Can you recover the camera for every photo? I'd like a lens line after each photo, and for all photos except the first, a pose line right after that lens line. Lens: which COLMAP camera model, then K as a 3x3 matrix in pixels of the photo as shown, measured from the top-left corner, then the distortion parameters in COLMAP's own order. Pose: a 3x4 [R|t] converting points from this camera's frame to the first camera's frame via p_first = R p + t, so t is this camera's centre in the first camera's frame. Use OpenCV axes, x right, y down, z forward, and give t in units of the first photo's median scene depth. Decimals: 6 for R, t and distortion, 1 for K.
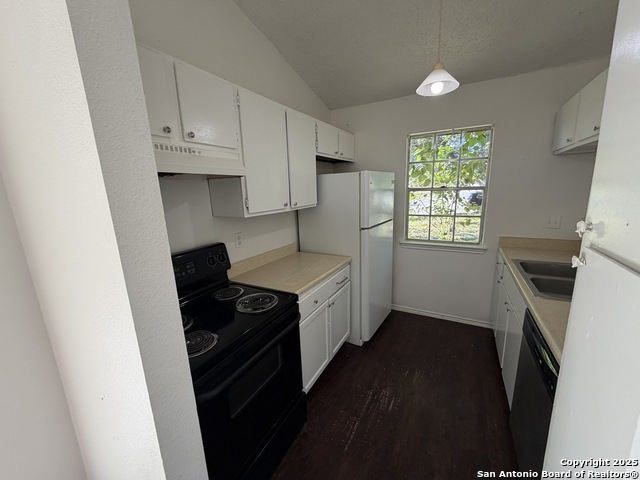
lens RADIAL K [[256.4, 0, 315.9], [0, 256.4, 239.7], [0, 0, 1]] dist [-0.001054, -0.000463]
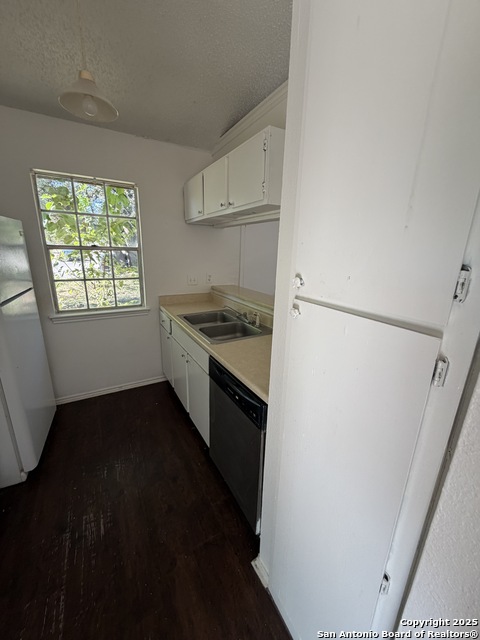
lens RADIAL K [[256.4, 0, 241.0], [0, 256.4, 317.7], [0, 0, 1]] dist [-0.001054, -0.000463]
pose [[0.511508, -0.176121, 0.841035, -0.022124], [0.126195, 0.983554, 0.129215, -0.018523], [-0.849961, 0.040040, 0.525322, 0.152080]]
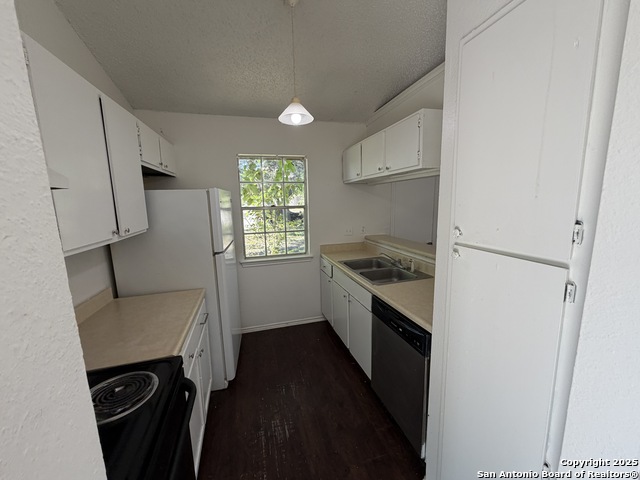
lens RADIAL K [[256.4, 0, 317.8], [0, 256.4, 239.1], [0, 0, 1]] dist [-0.001054, -0.000463]
pose [[0.705696, -0.091382, 0.702597, -0.168407], [0.140775, 0.989961, -0.012638, -0.027783], [-0.694389, 0.107827, 0.711476, 0.116659]]
